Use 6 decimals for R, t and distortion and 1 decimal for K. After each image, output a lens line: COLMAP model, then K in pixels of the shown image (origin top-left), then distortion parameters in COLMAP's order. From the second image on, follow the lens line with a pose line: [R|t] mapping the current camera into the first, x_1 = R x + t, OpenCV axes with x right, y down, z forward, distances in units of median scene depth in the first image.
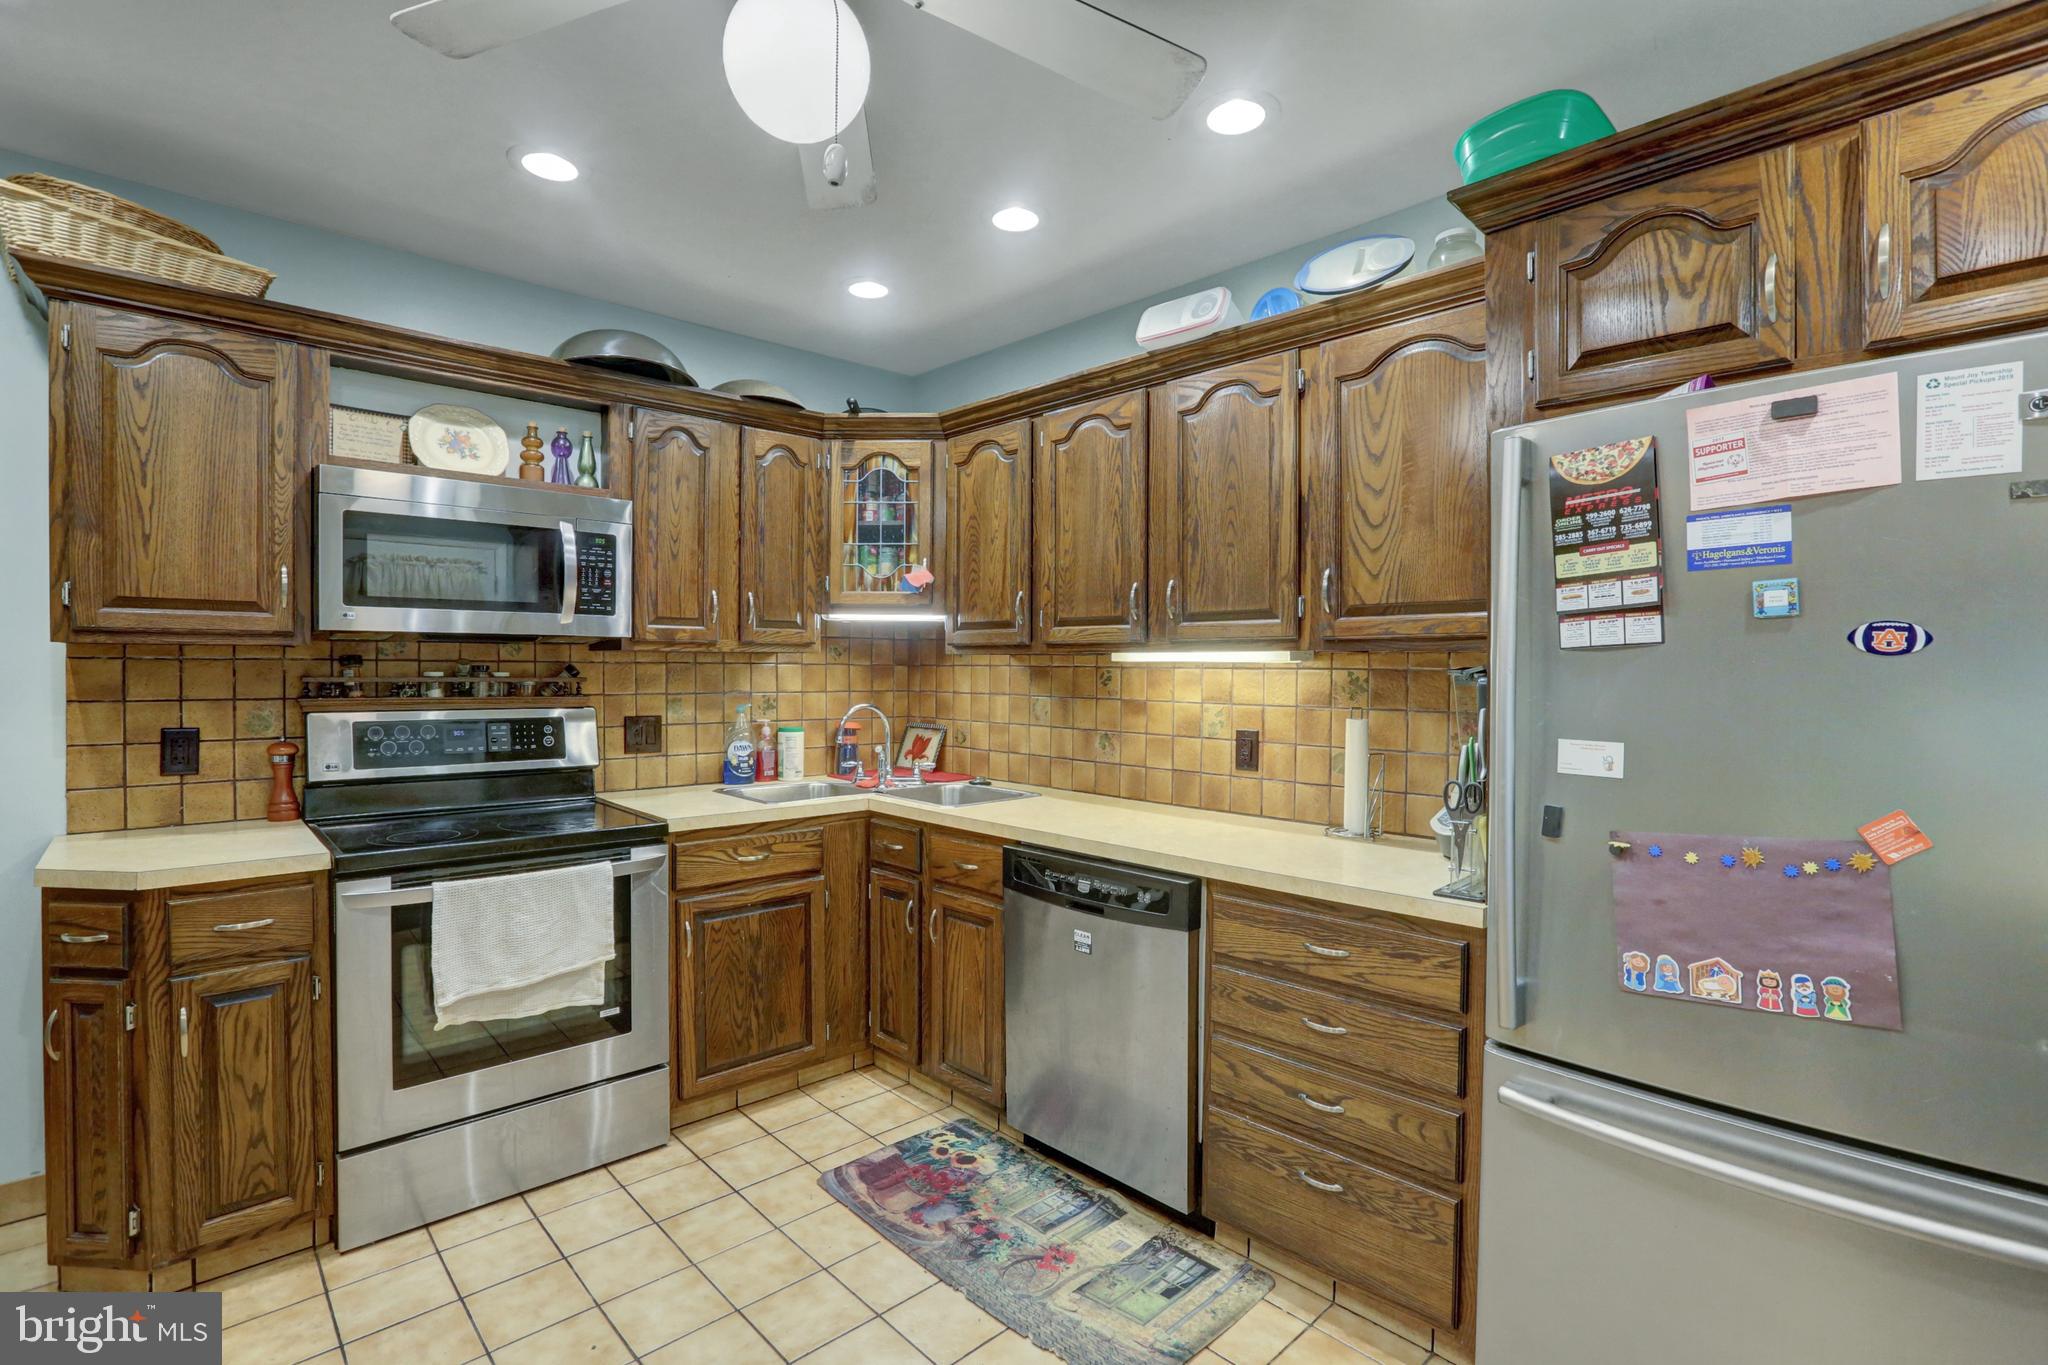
lens RADIAL K [[941.7, 0, 1016.4], [0, 941.7, 676.6], [0, 0, 1]] dist [-0.066065, 0.033062]
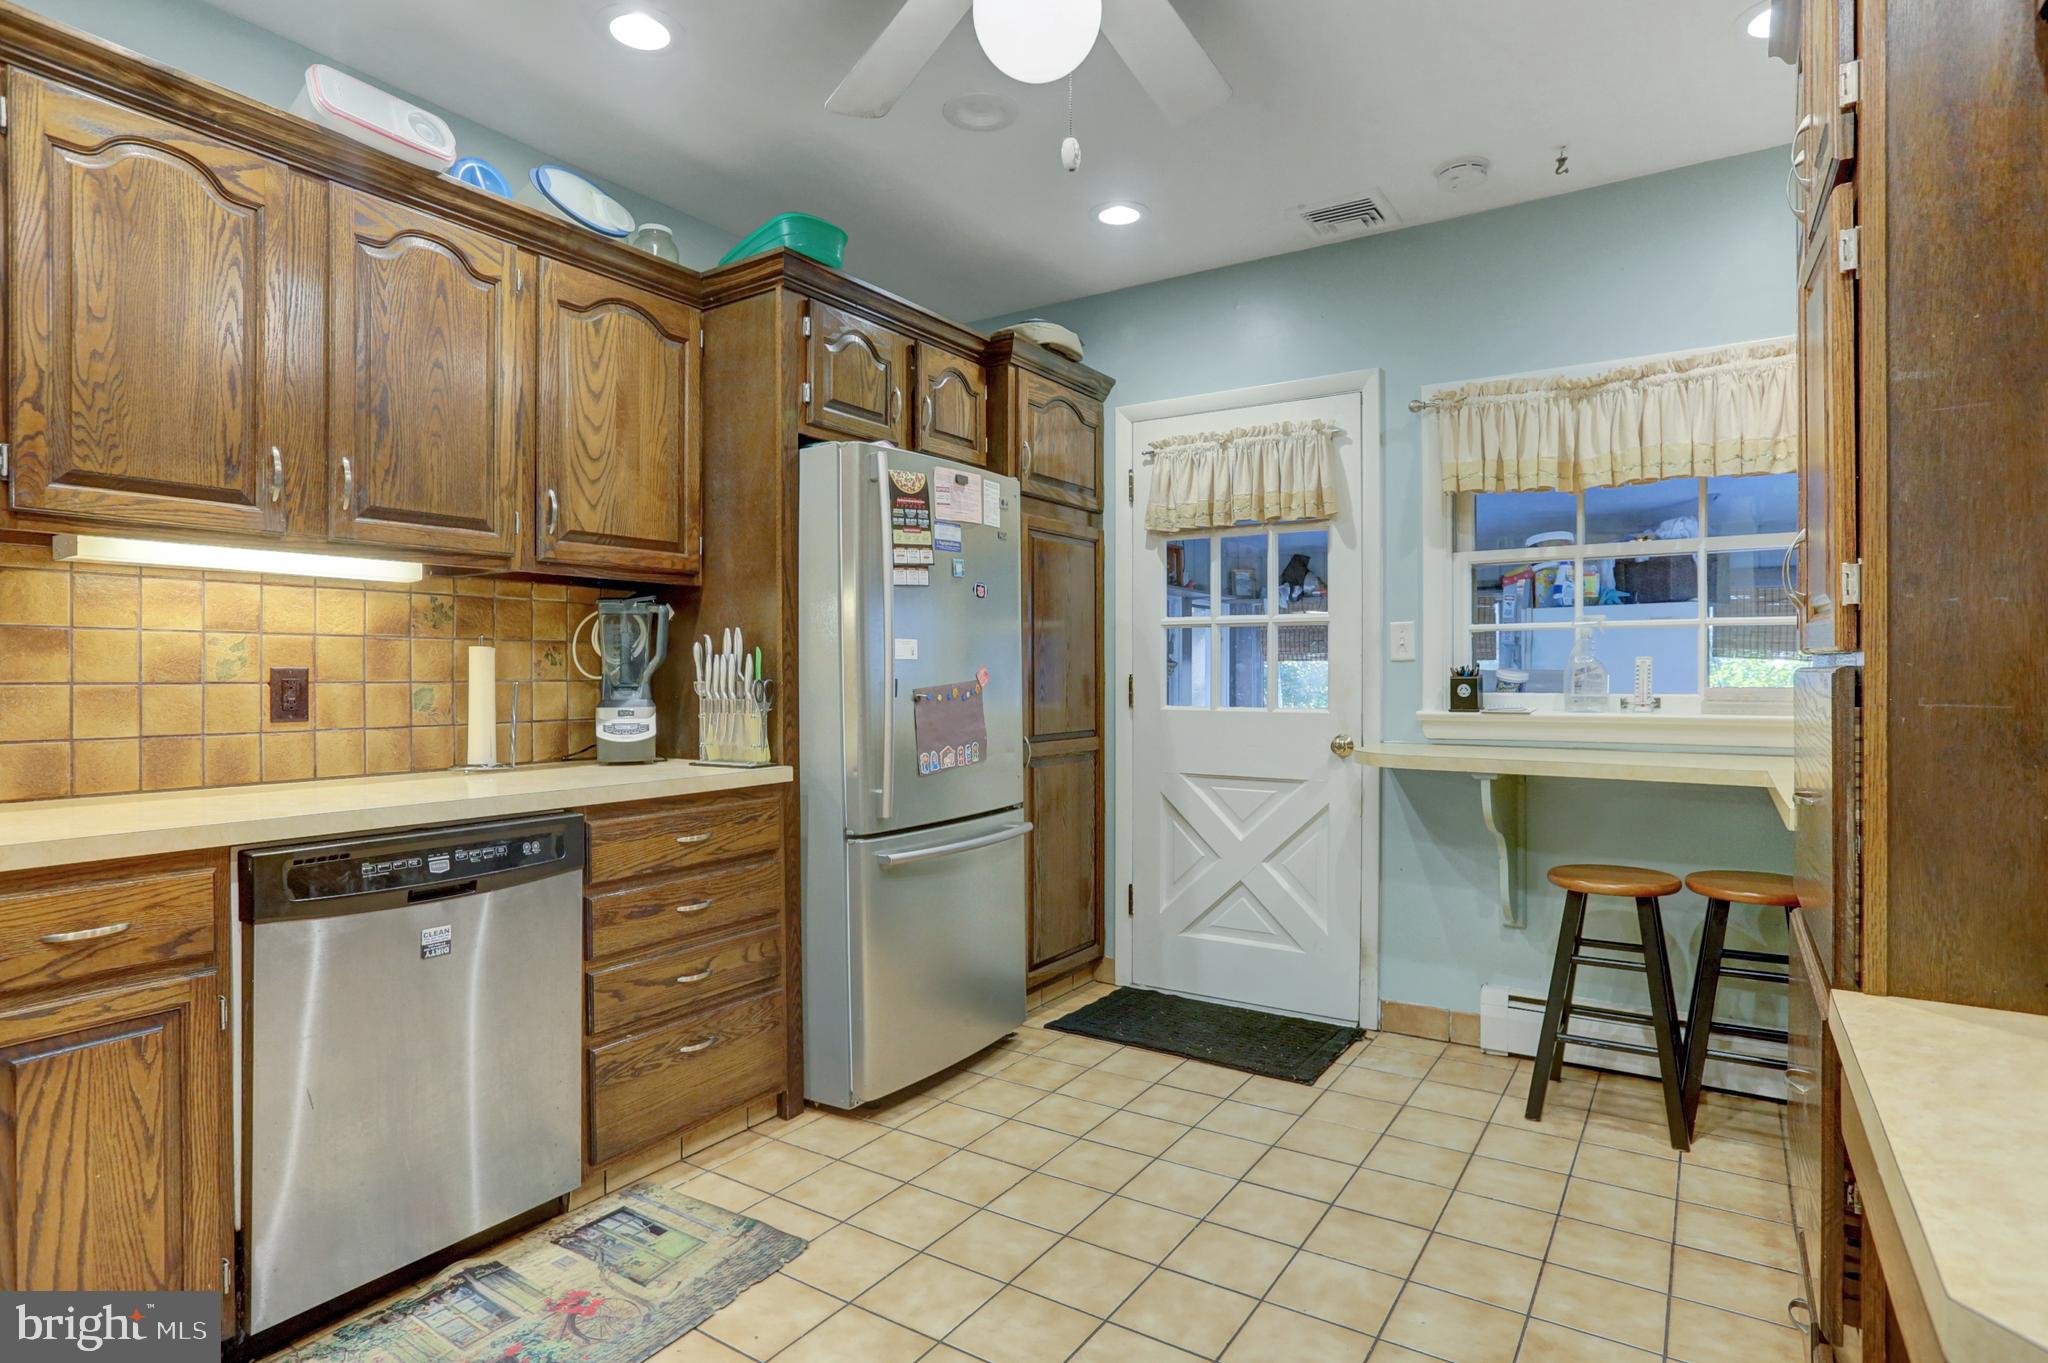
lens RADIAL K [[1079.7, 0, 1023.5], [0, 1079.7, 673.8], [0, 0, 1]] dist [-0.060073, 0.038306]
pose [[-0.229344, -0.007642, 0.973315, -0.740420], [0.009329, 0.999906, 0.010049, 0.061163], [-0.973301, 0.011385, -0.229251, 0.653029]]
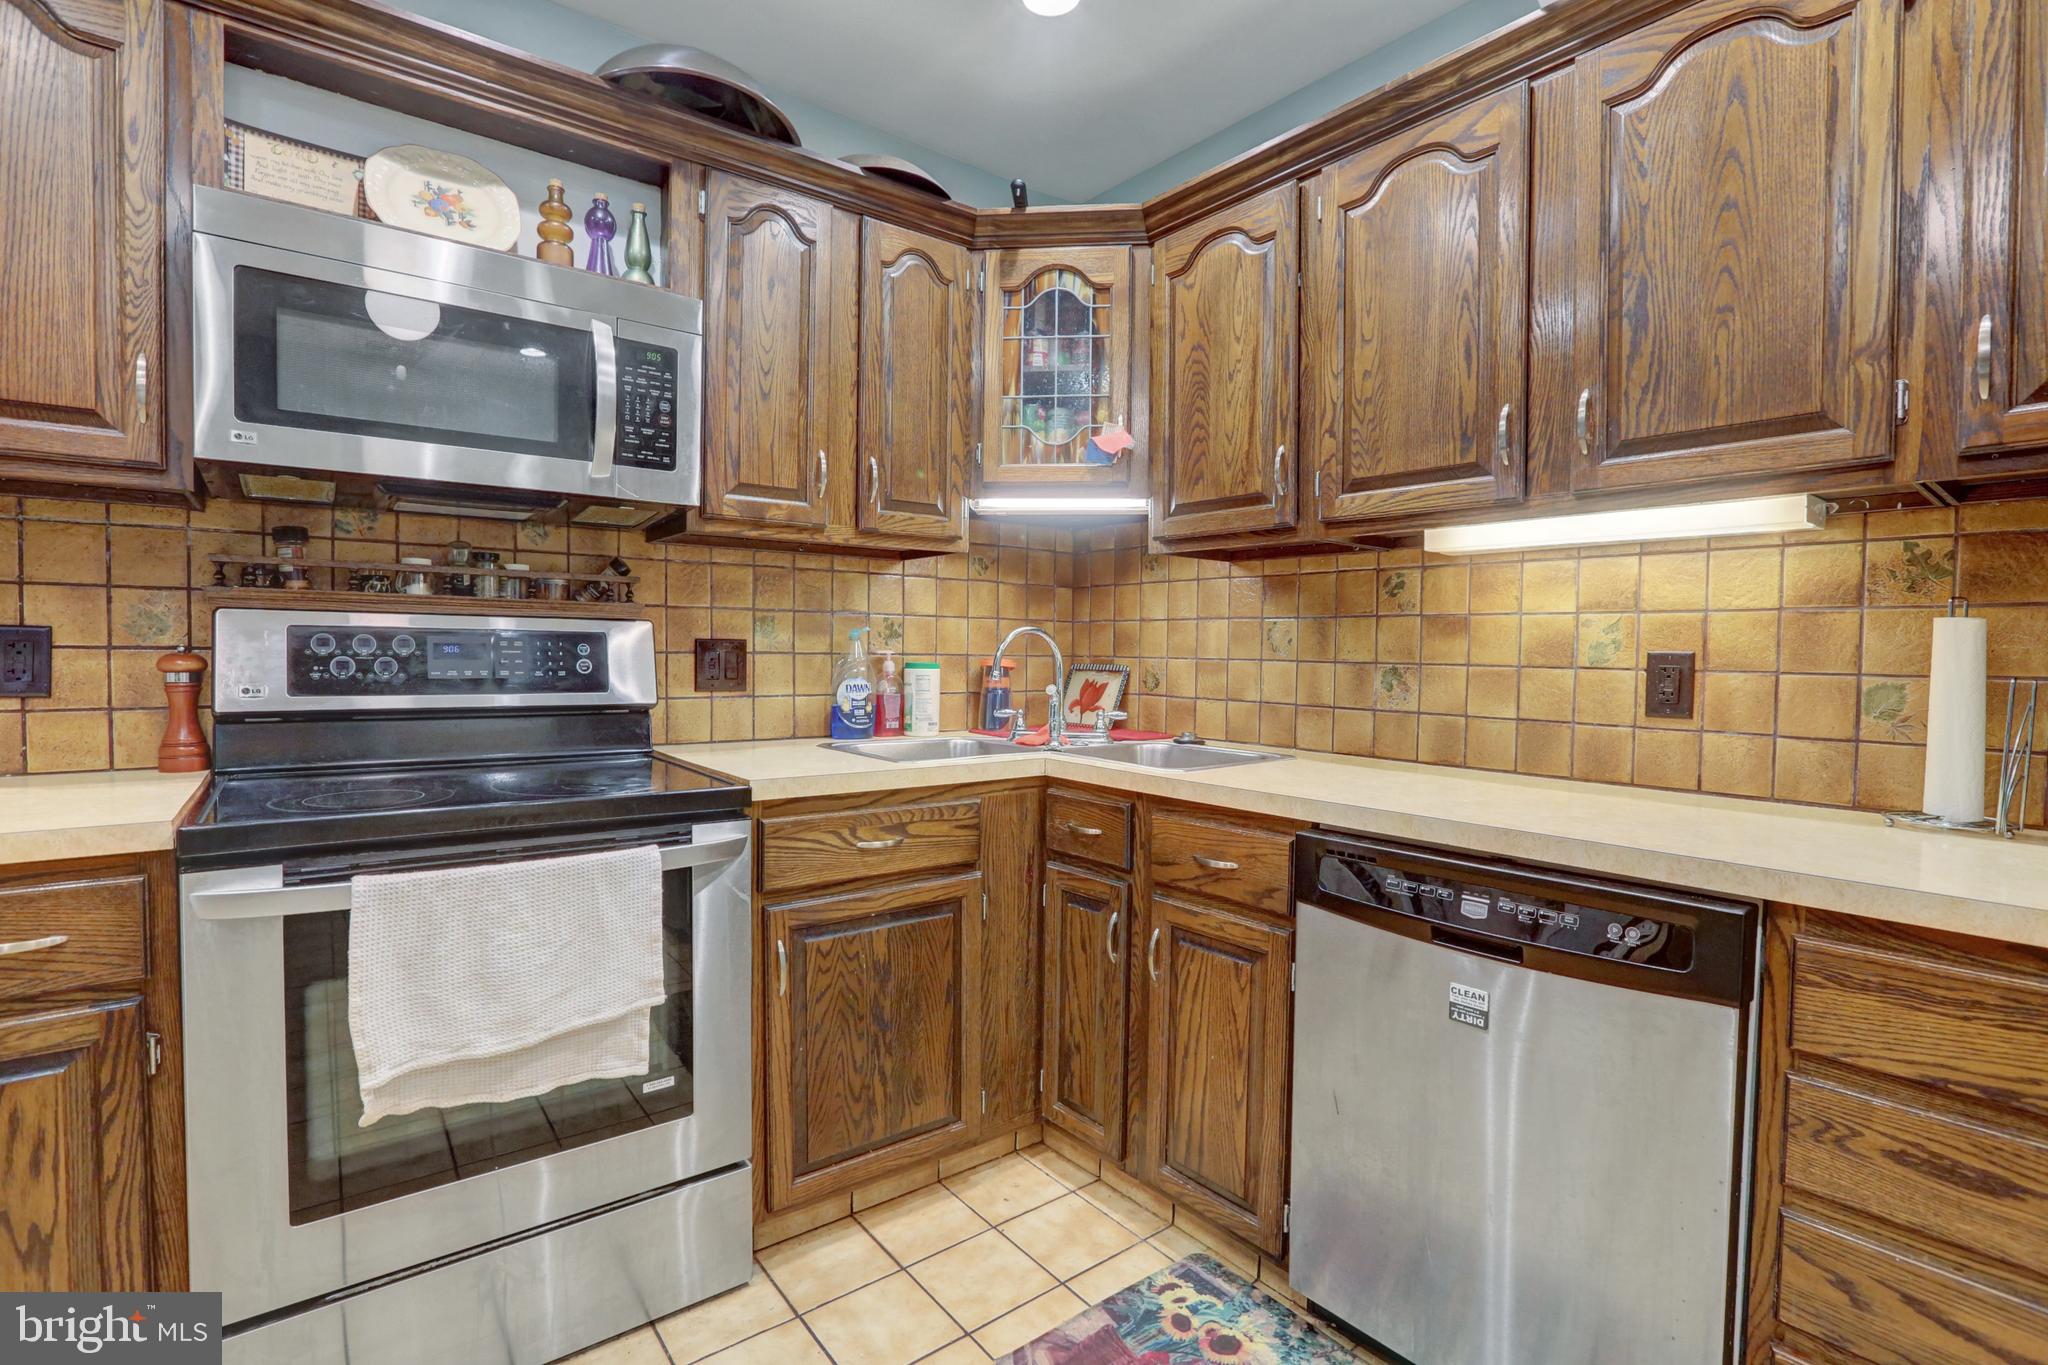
lens RADIAL K [[932.5, 0, 1017.5], [0, 932.5, 677.5], [0, 0, 1]] dist [-0.055583, 0.019208]
pose [[0.995736, 0.008446, -0.091862, -0.132825], [-0.006922, 0.999833, 0.016894, 0.069238], [0.091989, -0.016186, 0.995628, 0.380222]]
